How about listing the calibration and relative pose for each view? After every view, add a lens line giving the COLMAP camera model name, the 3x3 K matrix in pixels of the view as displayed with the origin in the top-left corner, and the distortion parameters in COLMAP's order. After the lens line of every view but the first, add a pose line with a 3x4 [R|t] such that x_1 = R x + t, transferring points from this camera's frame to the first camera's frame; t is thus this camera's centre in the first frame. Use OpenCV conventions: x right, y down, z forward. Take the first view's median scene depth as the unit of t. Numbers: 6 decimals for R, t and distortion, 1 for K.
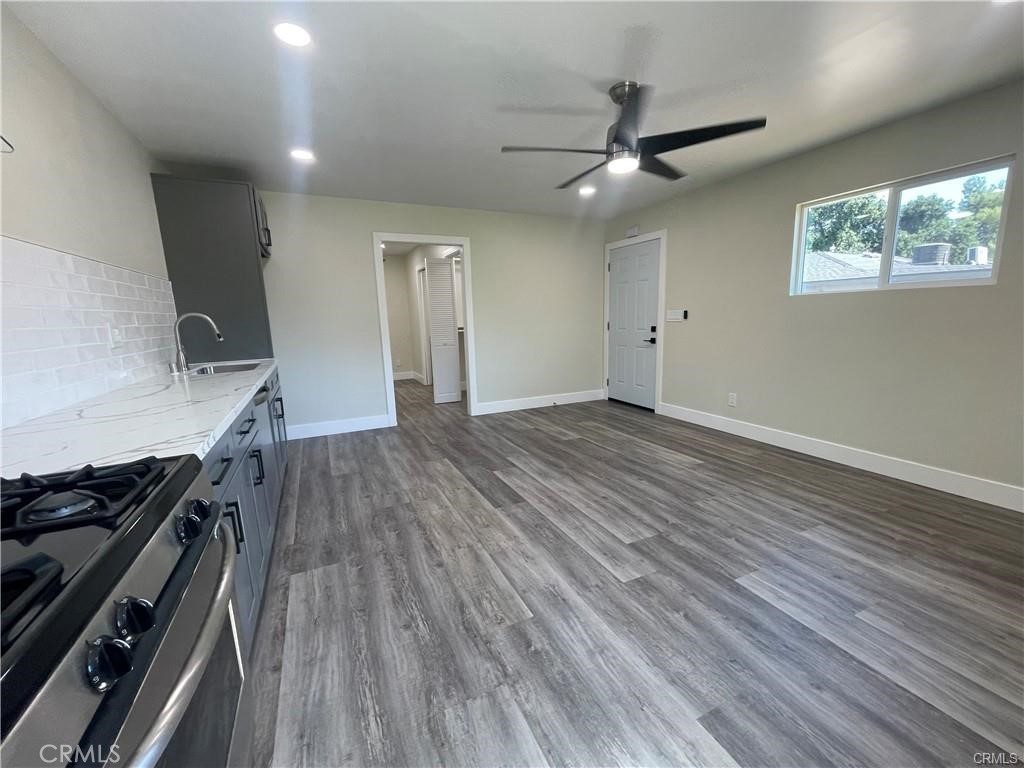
lens RADIAL K [[413.7, 0, 513.5], [0, 413.7, 390.1], [0, 0, 1]] dist [0.000075, 0.000217]
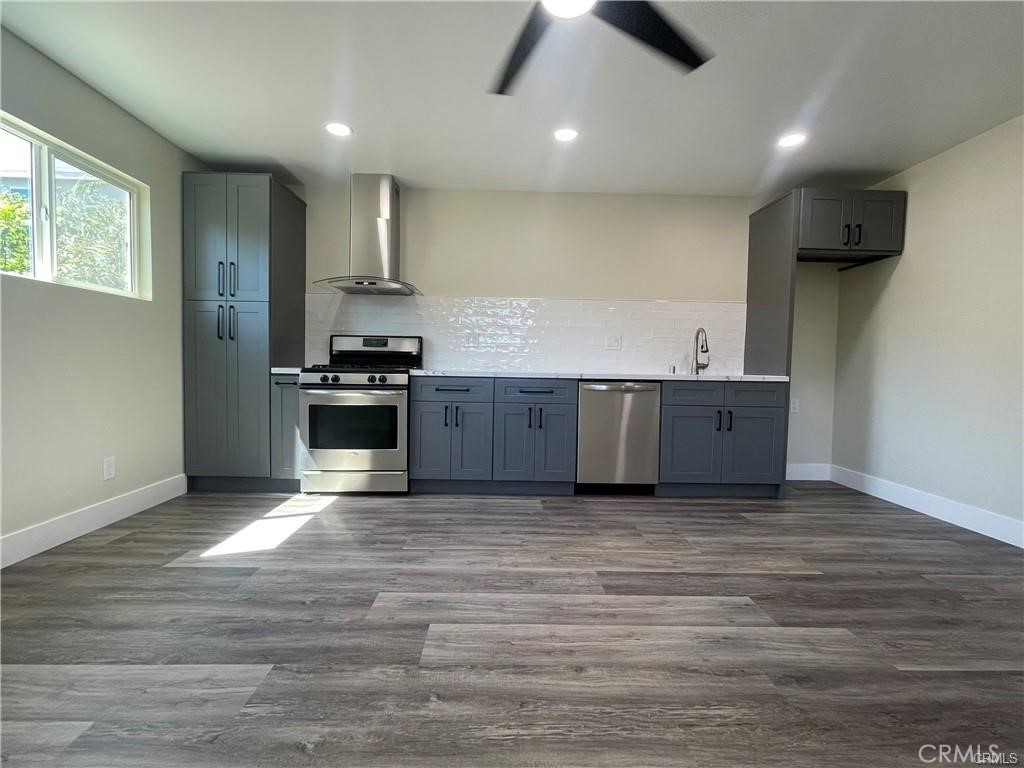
lens RADIAL K [[465.9, 0, 510.8], [0, 465.9, 384.5], [0, 0, 1]] dist [-0.005493, 0.001946]
pose [[-0.408364, 0.058555, -0.910939, 0.820646], [-0.174116, 0.974621, 0.140703, -0.138471], [0.896059, 0.216068, -0.387805, 1.211405]]
